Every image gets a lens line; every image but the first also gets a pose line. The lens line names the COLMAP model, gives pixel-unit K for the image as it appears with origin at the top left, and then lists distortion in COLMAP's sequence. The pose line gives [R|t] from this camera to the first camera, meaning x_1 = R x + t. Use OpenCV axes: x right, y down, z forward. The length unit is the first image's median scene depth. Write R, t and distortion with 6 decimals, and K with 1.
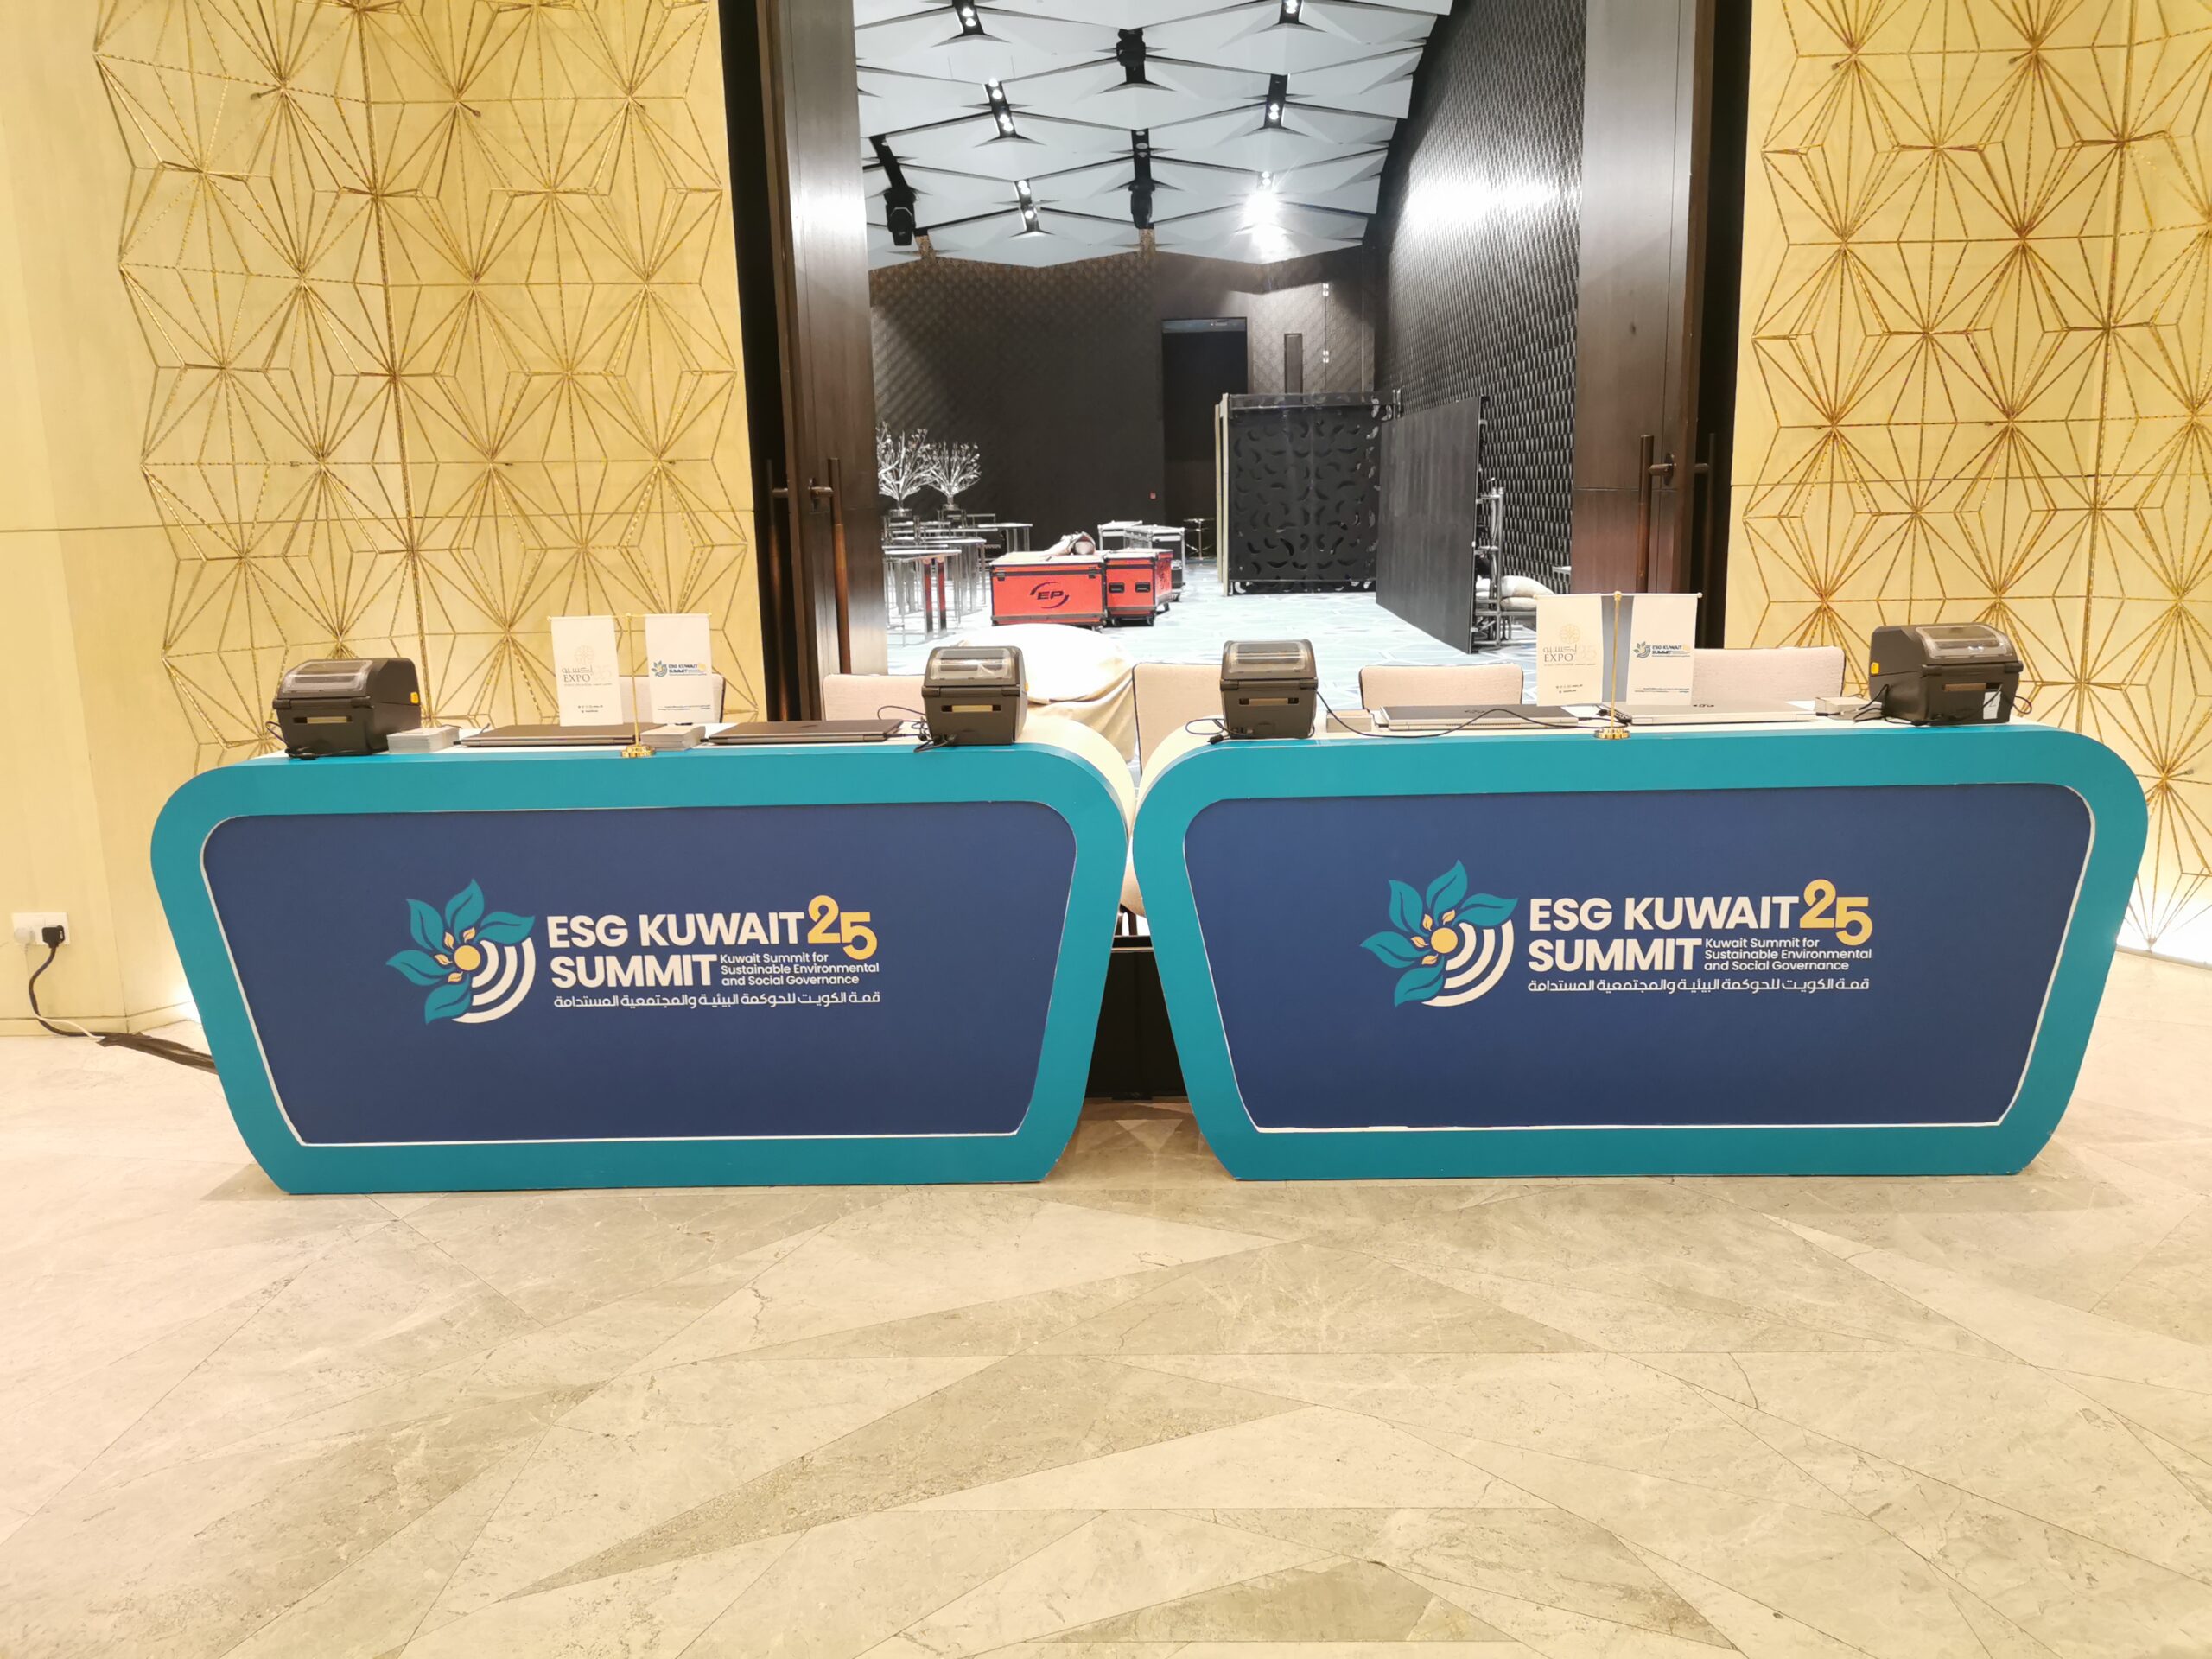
lens RADIAL K [[1715.6, 0, 1132.7], [0, 1715.6, 826.5], [0, 0, 1]] dist [0.081701, -0.099889]
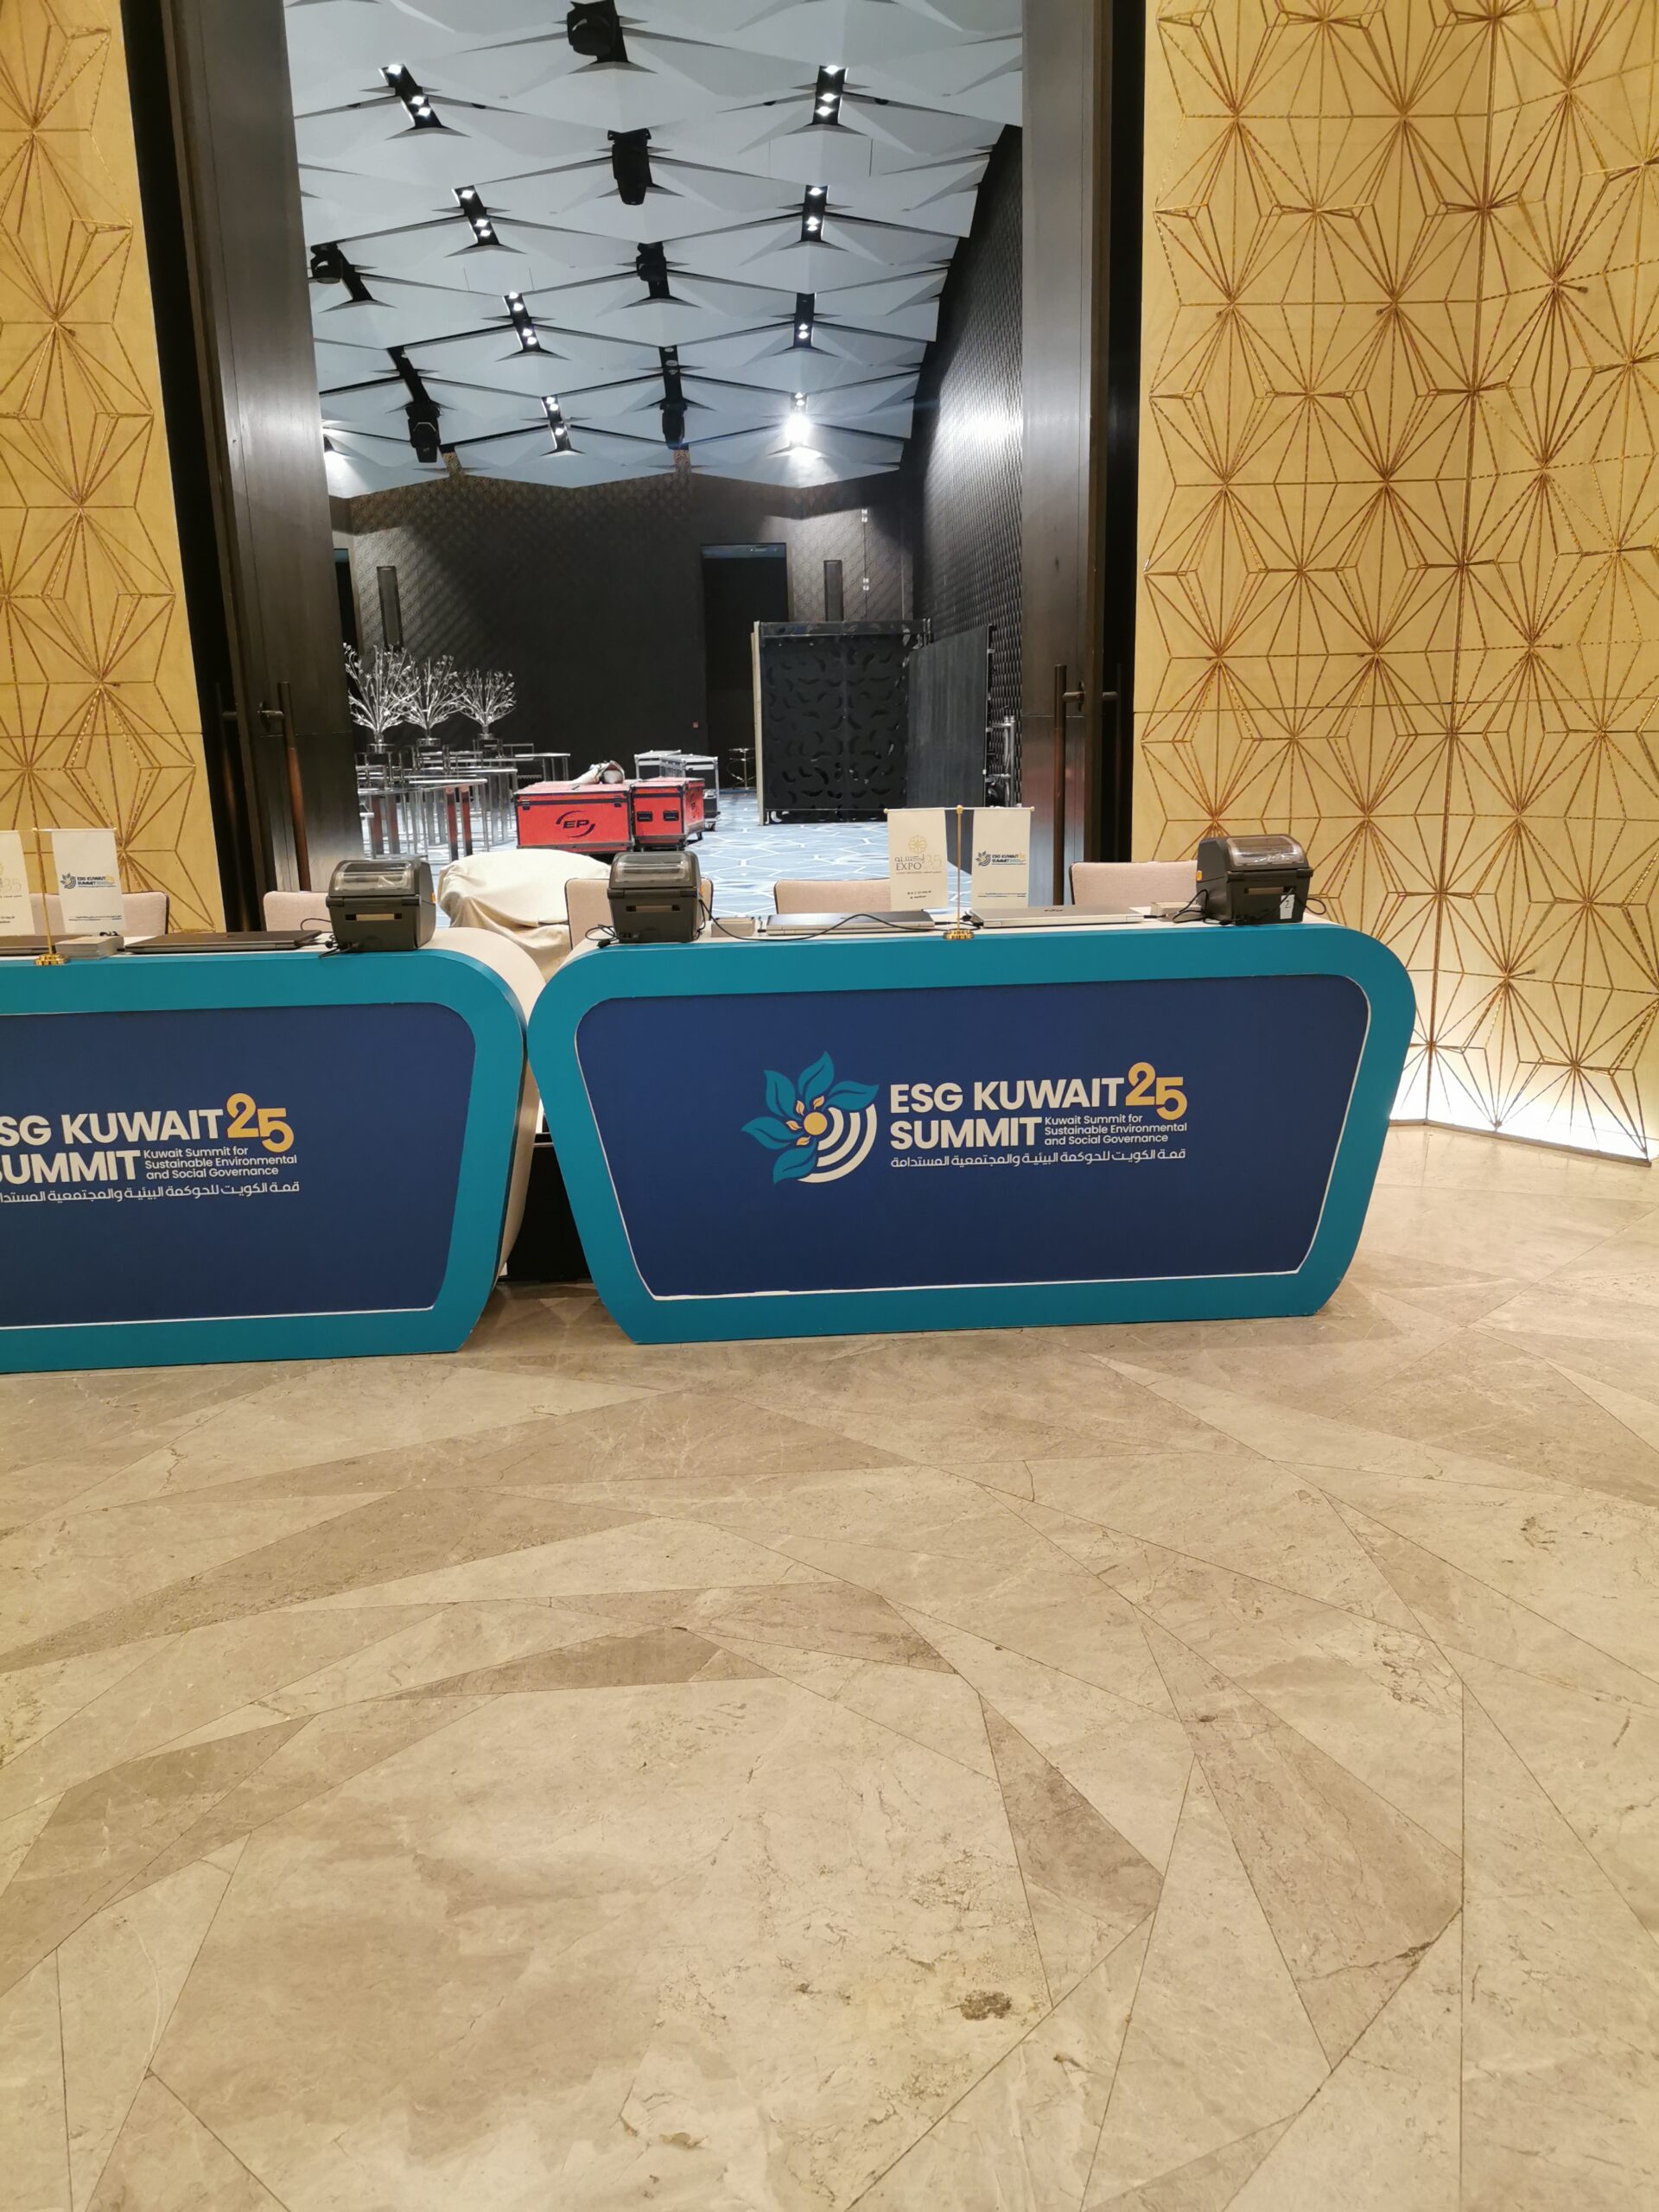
lens RADIAL K [[1714.8, 0, 843.9], [0, 1714.8, 1148.7], [0, 0, 1]] dist [0.082923, -0.101696]
pose [[0.996254, -0.021050, 0.083877, 0.092840], [0.016740, 0.998520, 0.051752, 0.022195], [-0.084842, -0.050154, 0.995131, -0.095131]]
